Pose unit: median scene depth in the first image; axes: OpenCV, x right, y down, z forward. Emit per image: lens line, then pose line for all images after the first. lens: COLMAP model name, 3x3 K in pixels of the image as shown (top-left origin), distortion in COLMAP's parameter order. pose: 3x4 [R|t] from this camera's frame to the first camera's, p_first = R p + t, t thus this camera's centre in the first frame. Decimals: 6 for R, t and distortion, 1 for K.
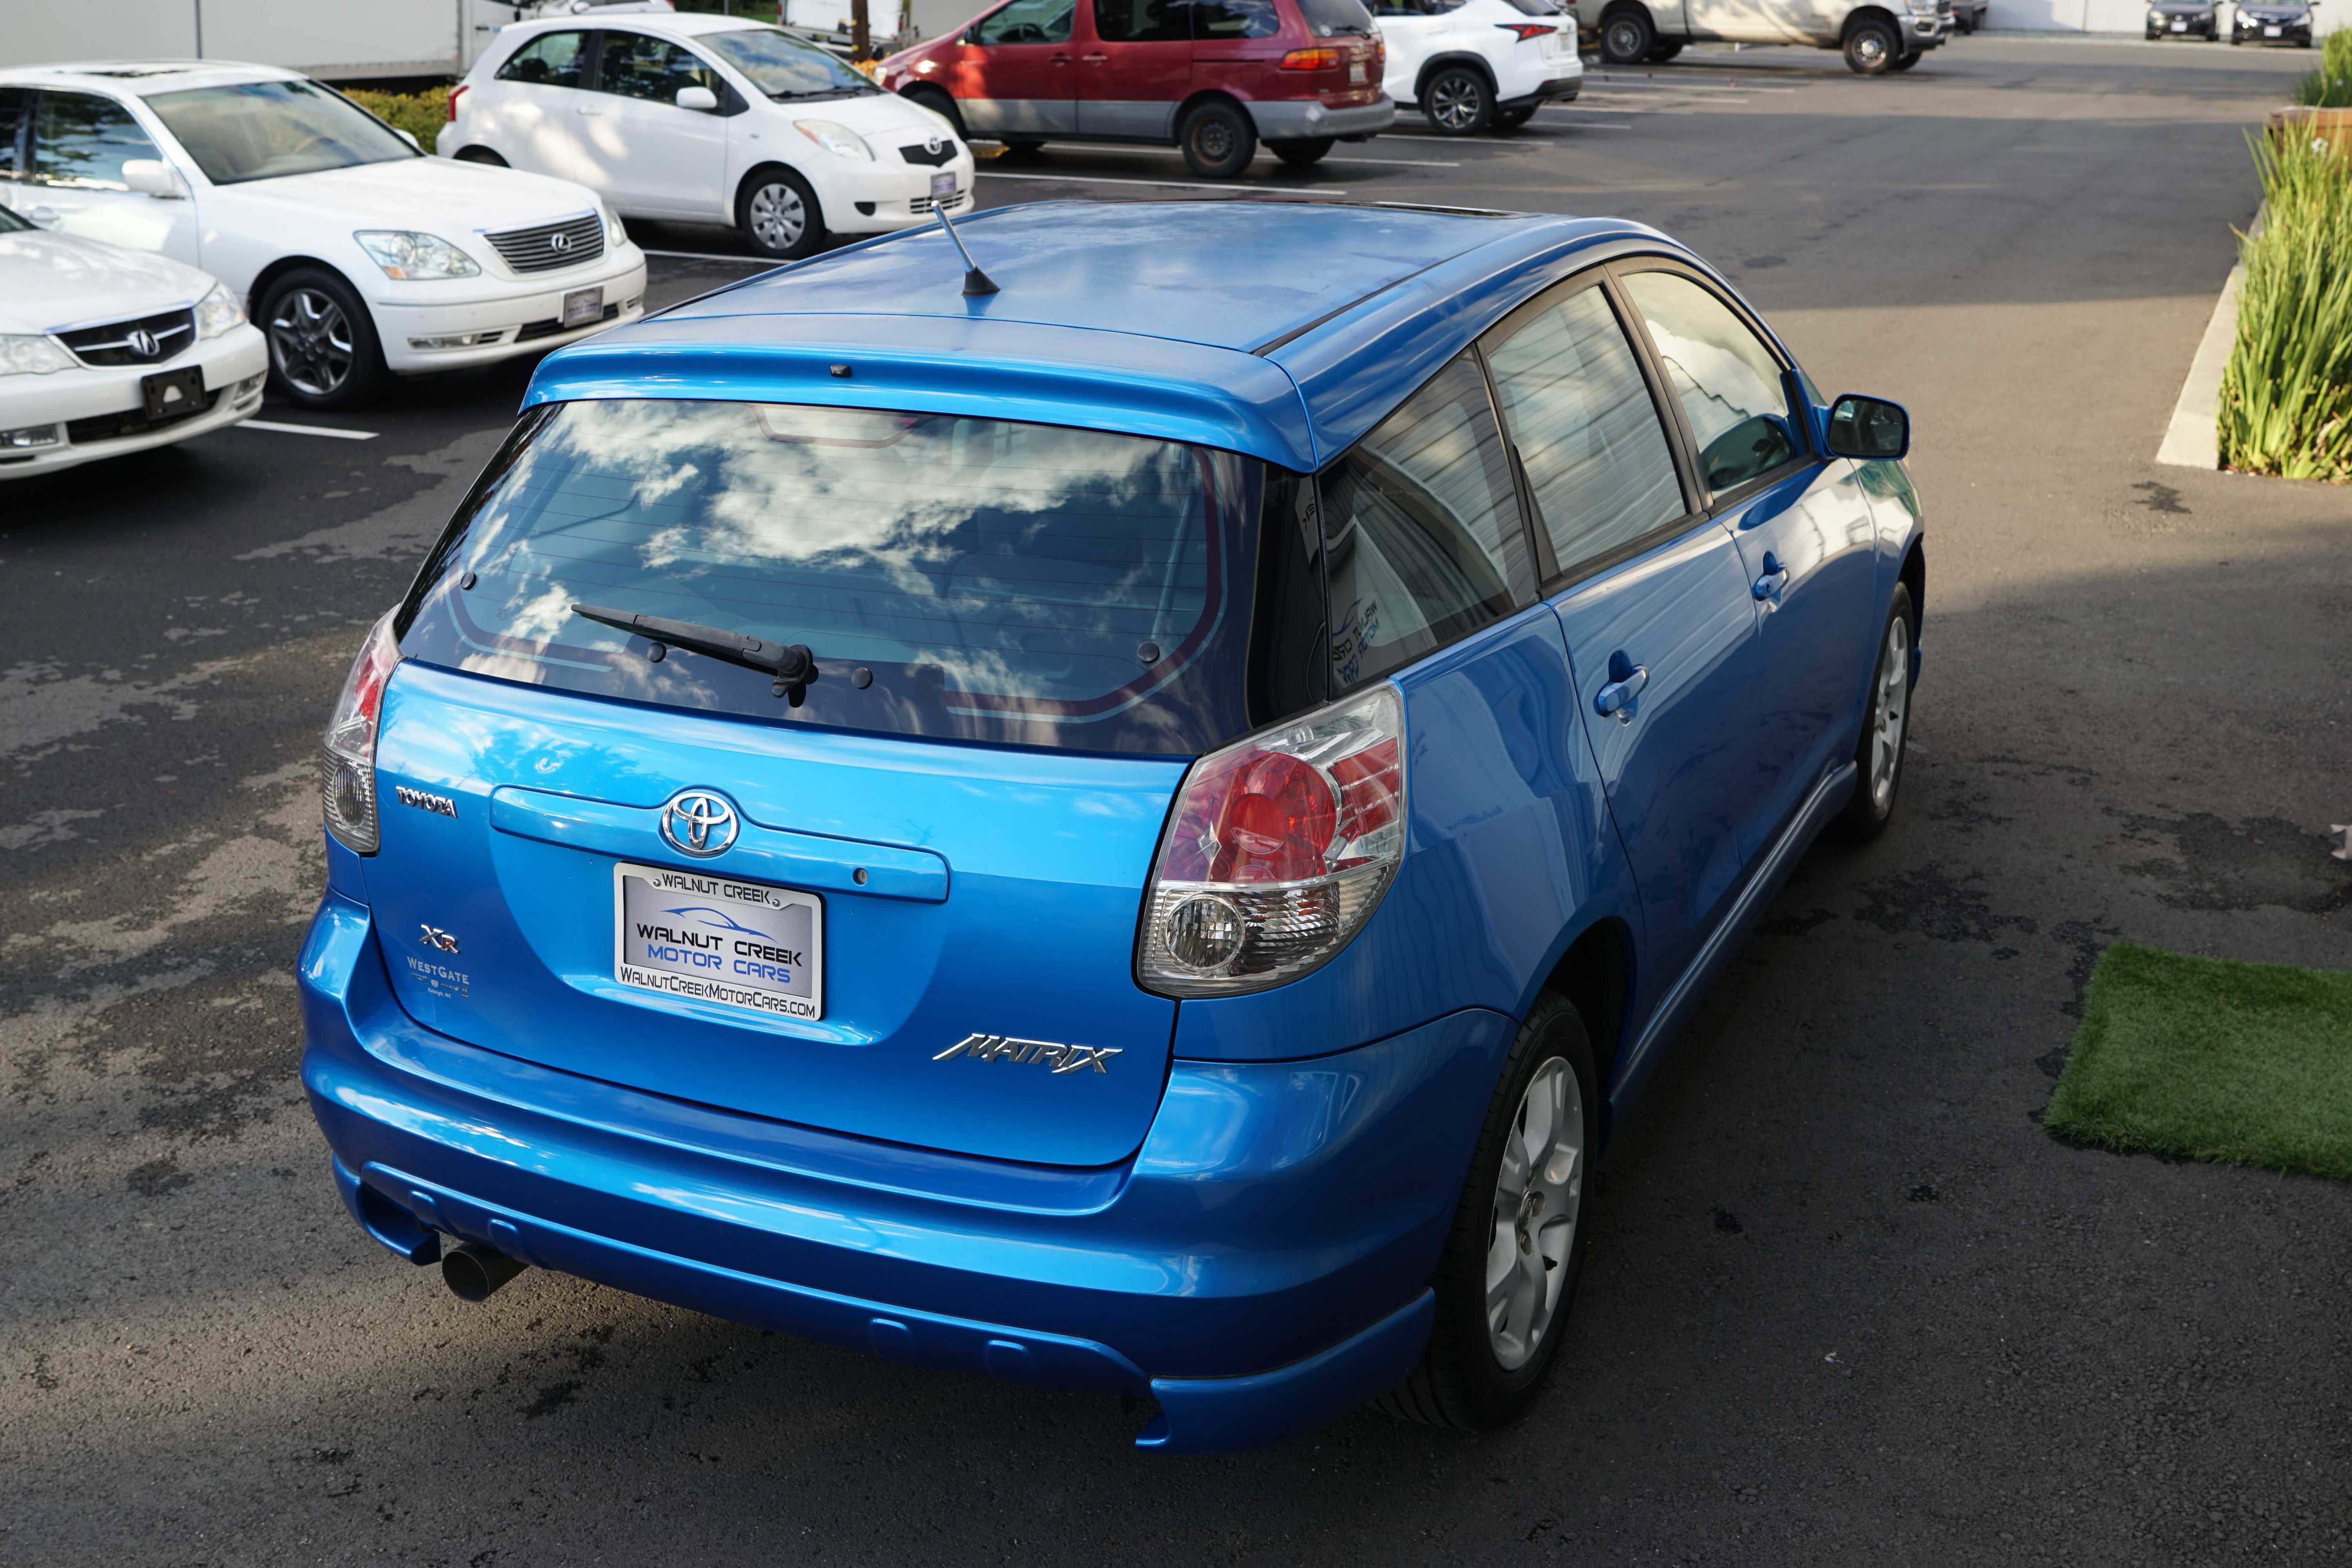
lens RADIAL K [[2503.9, 0, 1185.2], [0, 2503.9, 782.3], [0, 0, 1]] dist [-0.148617, 0.101582]
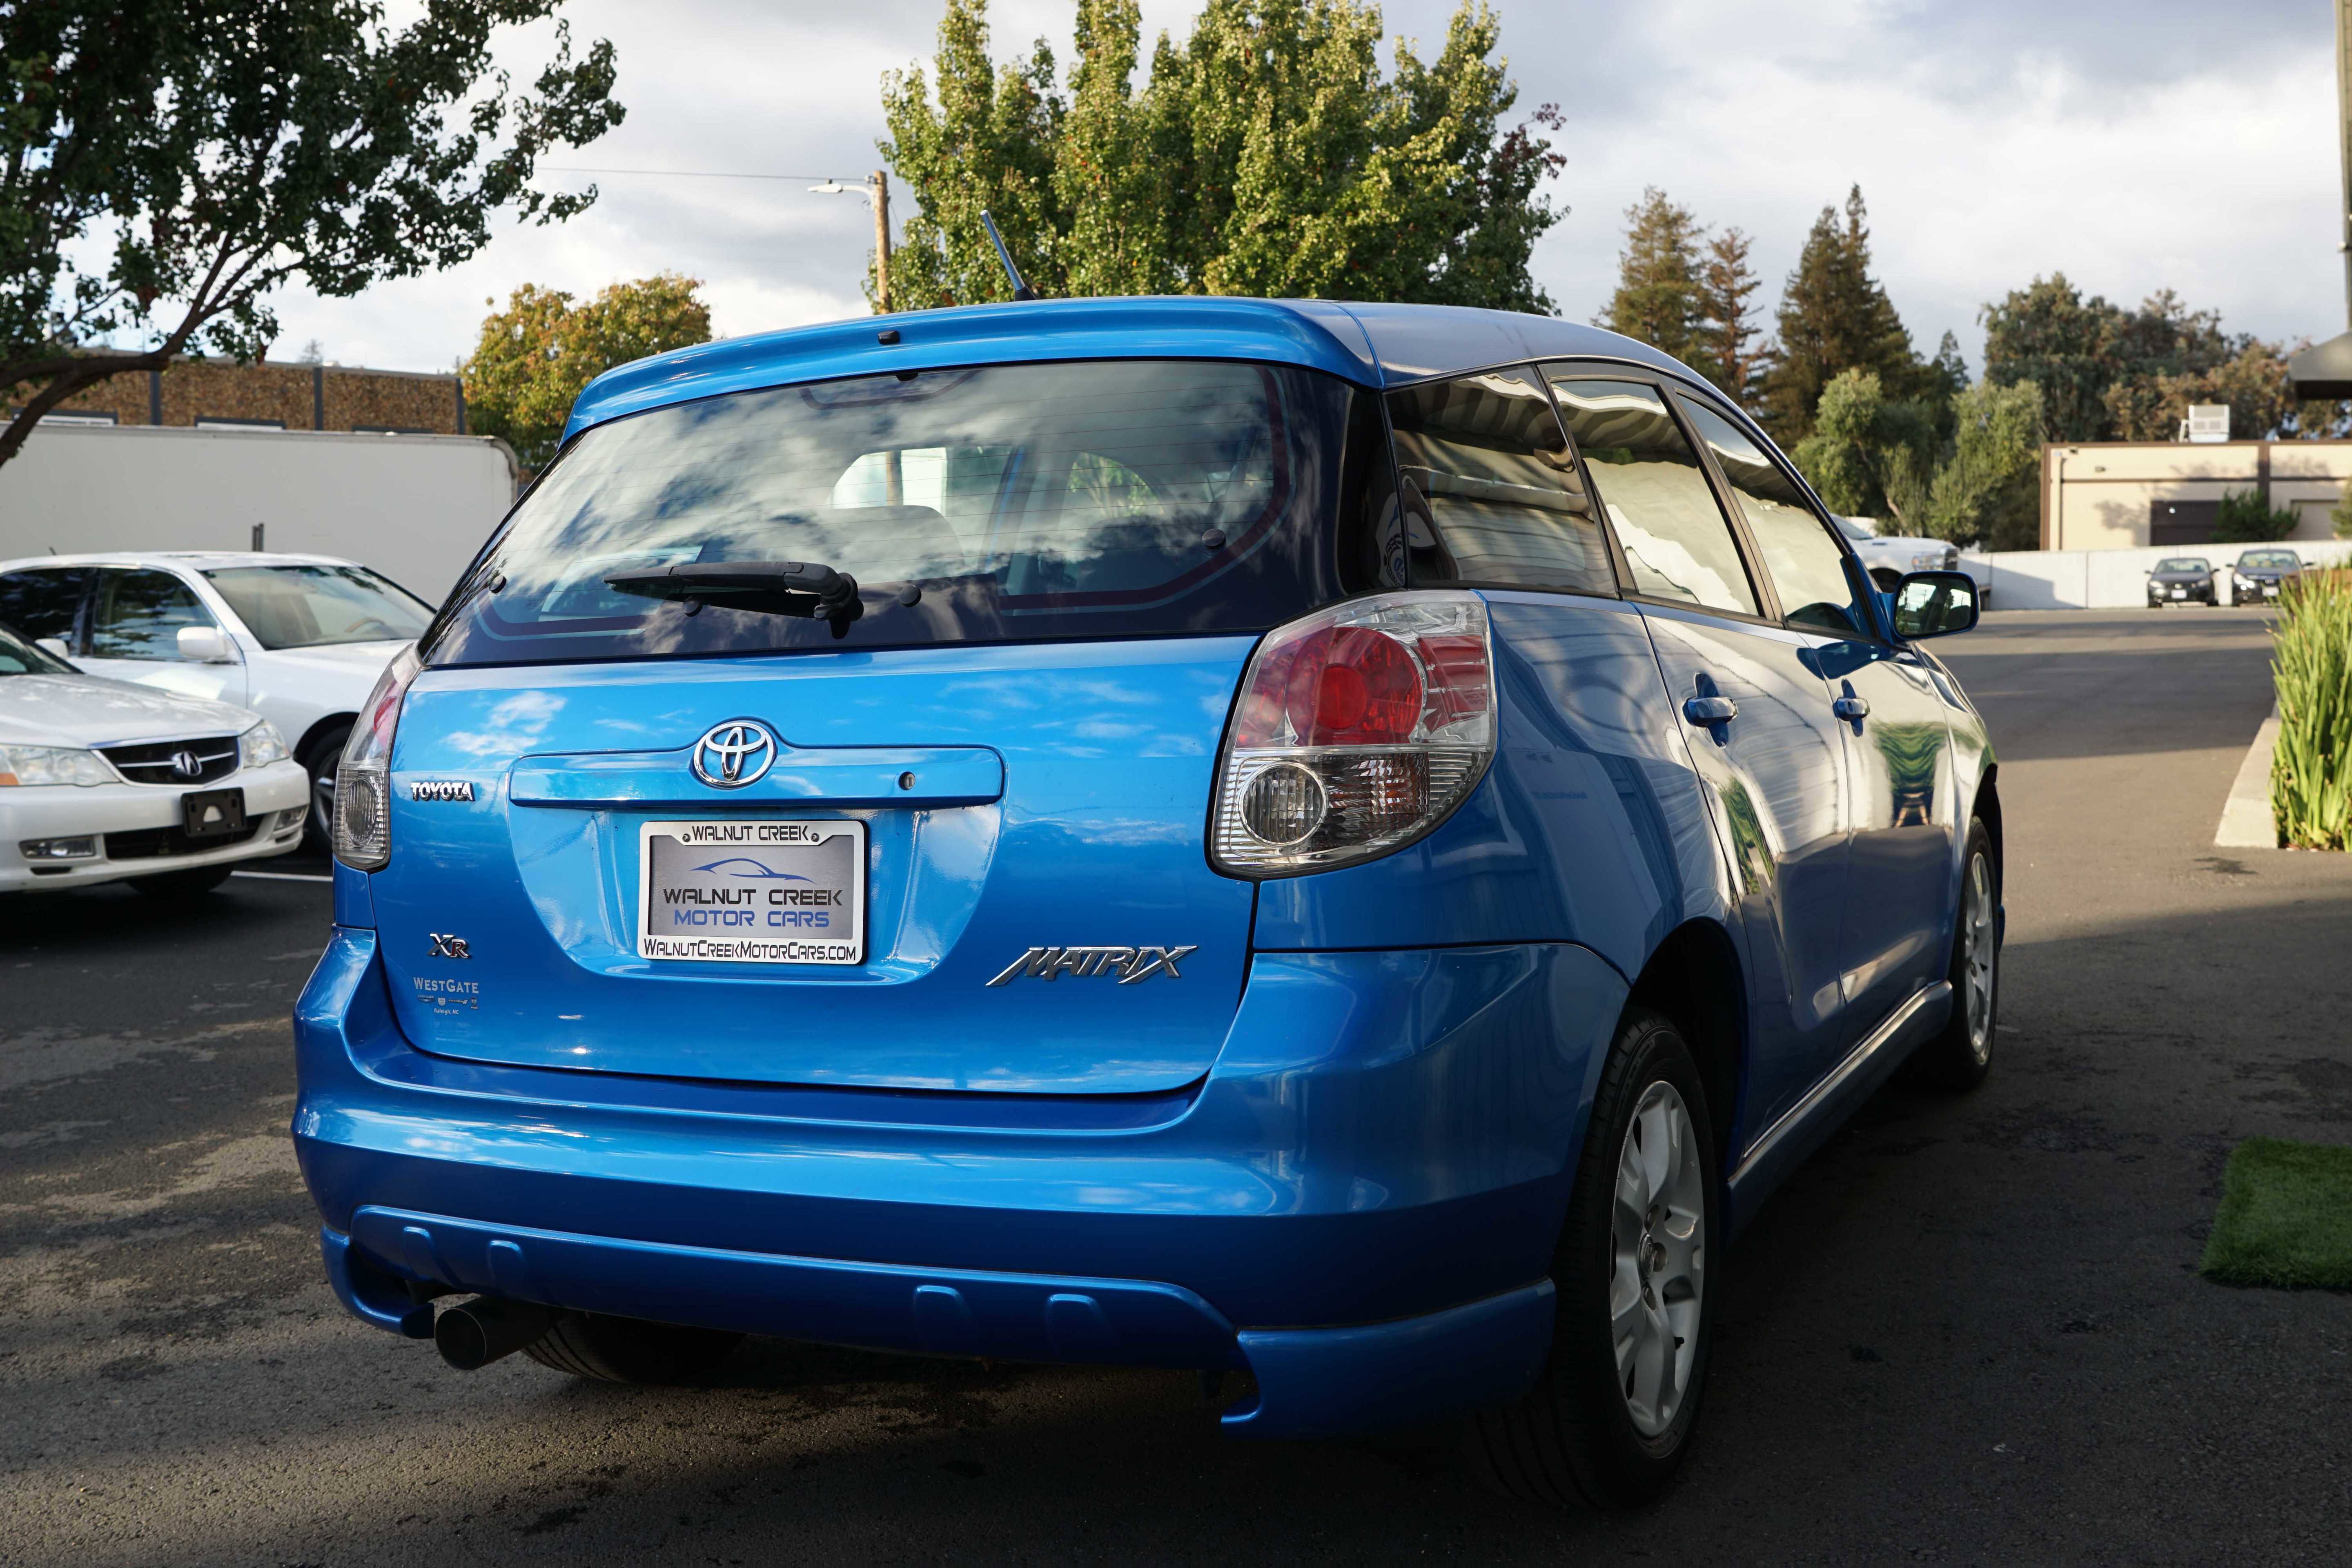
lens RADIAL K [[2503.9, 0, 1185.2], [0, 2503.9, 782.3], [0, 0, 1]] dist [-0.148617, 0.101582]
pose [[0.999562, -0.026806, -0.012546, -0.010217], [0.022893, 0.968926, -0.246287, 0.171609], [0.018758, 0.245892, 0.969116, 0.069630]]
